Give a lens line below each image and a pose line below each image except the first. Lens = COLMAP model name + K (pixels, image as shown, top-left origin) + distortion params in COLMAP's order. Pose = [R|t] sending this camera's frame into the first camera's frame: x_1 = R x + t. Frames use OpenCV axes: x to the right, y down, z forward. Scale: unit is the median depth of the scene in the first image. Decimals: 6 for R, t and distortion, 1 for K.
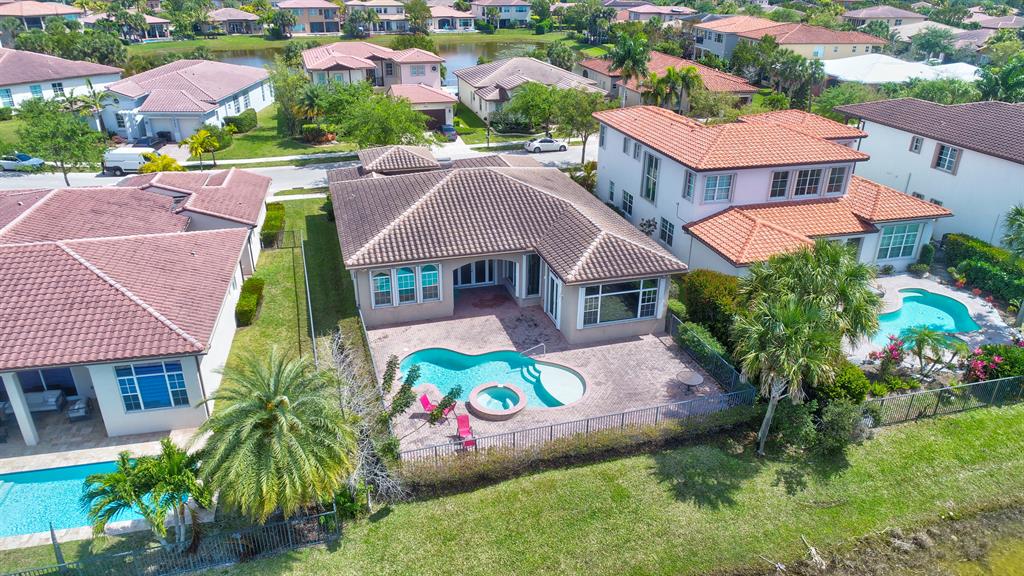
lens RADIAL K [[709.9, 0, 512.0], [0, 709.9, 288.0], [0, 0, 1]] dist [0.002152, 0.000696]
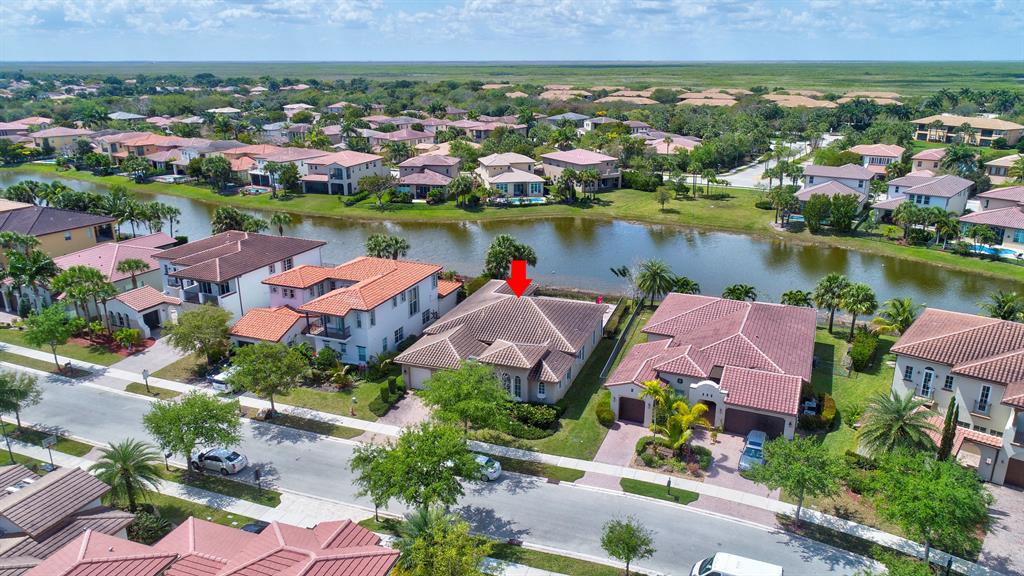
lens RADIAL K [[709.9, 0, 512.0], [0, 709.9, 288.0], [0, 0, 1]] dist [0.002152, 0.000696]
pose [[-0.805726, -0.190515, 0.560811, -1.032744], [0.237025, 0.764014, 0.600084, -1.259505], [-0.542793, 0.616430, -0.570430, 2.012185]]
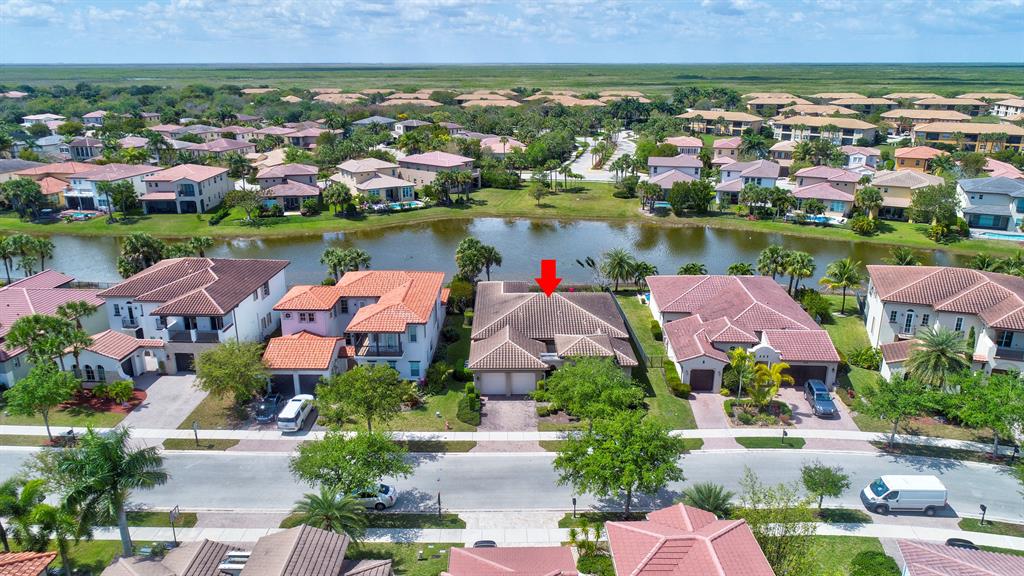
lens RADIAL K [[707.1, 0, 512.0], [0, 707.1, 288.0], [0, 0, 1]] dist [0.002094, -0.001078]
pose [[-0.961873, -0.092180, 0.257496, -0.442253], [0.104447, 0.746323, 0.657337, -1.399584], [-0.252769, 0.659169, -0.708240, 2.316849]]
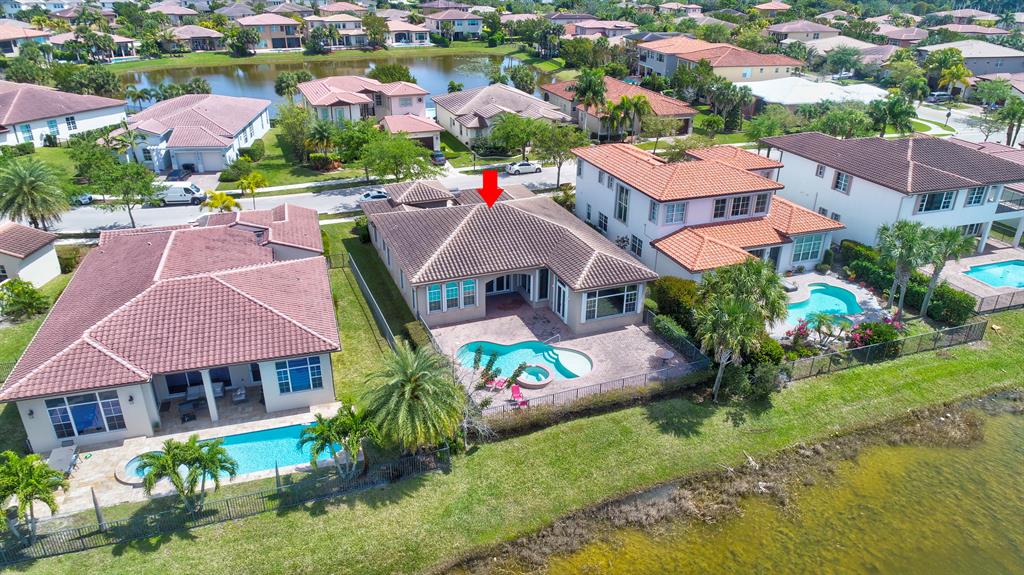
lens RADIAL K [[709.9, 0, 512.0], [0, 709.9, 287.5], [0, 0, 1]] dist [0.002152, 0.000696]
pose [[0.996482, -0.036883, 0.075253, -0.120003], [0.036407, 0.999308, 0.007679, -0.022515], [-0.075485, -0.004912, 0.997135, -0.305741]]
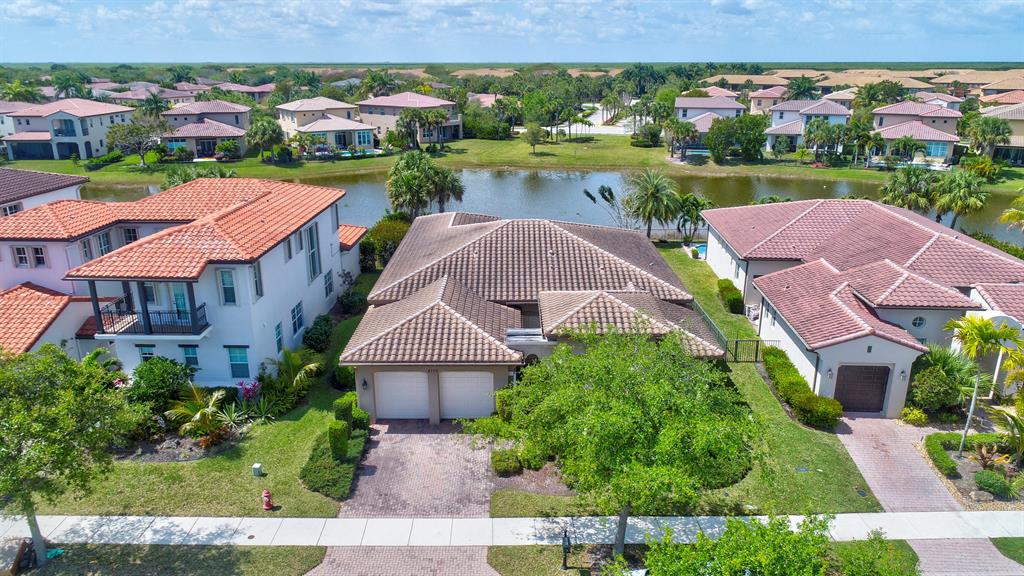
lens RADIAL K [[709.9, 0, 512.0], [0, 709.9, 288.0], [0, 0, 1]] dist [0.002152, 0.000696]
pose [[-0.959585, -0.095234, 0.264816, -0.300634], [0.107292, 0.746125, 0.657104, -0.738424], [-0.260164, 0.658960, -0.705752, 1.748207]]
